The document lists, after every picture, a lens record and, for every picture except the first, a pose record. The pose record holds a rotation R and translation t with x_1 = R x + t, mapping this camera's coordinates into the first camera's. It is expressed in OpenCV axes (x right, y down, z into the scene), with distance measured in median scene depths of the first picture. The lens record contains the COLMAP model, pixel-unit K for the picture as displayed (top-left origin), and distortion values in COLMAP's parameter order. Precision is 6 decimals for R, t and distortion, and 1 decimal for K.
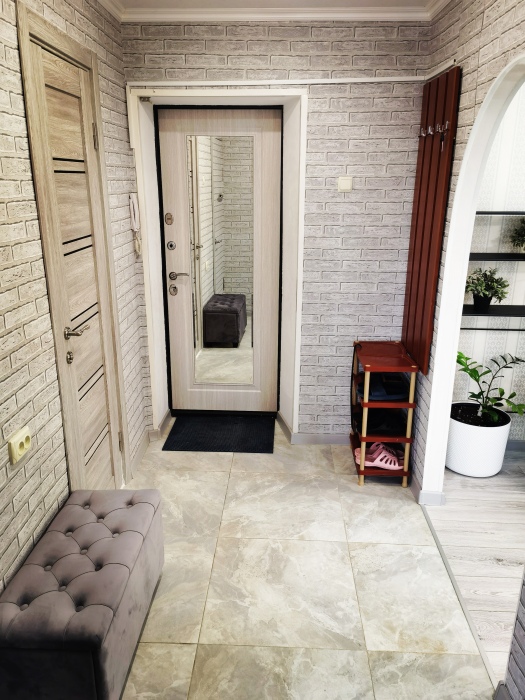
lens RADIAL K [[525.7, 0, 262.5], [0, 525.7, 350.0], [0, 0, 1]] dist [0.005535, 0.001309]
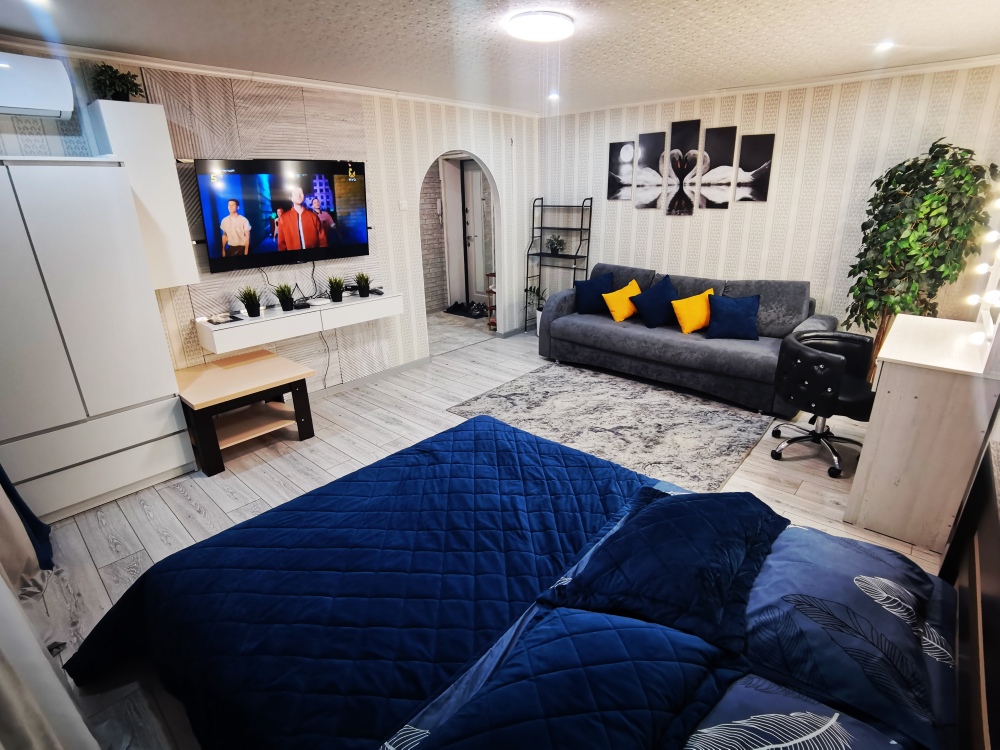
lens RADIAL K [[491.0, 0, 500.0], [0, 491.0, 375.0], [0, 0, 1]] dist [-0.000427, -0.000206]
pose [[0.768169, 0.203811, -0.606941, 1.630555], [-0.175078, 0.978716, 0.107067, 0.222557], [0.615844, 0.024016, 0.787502, -0.647160]]
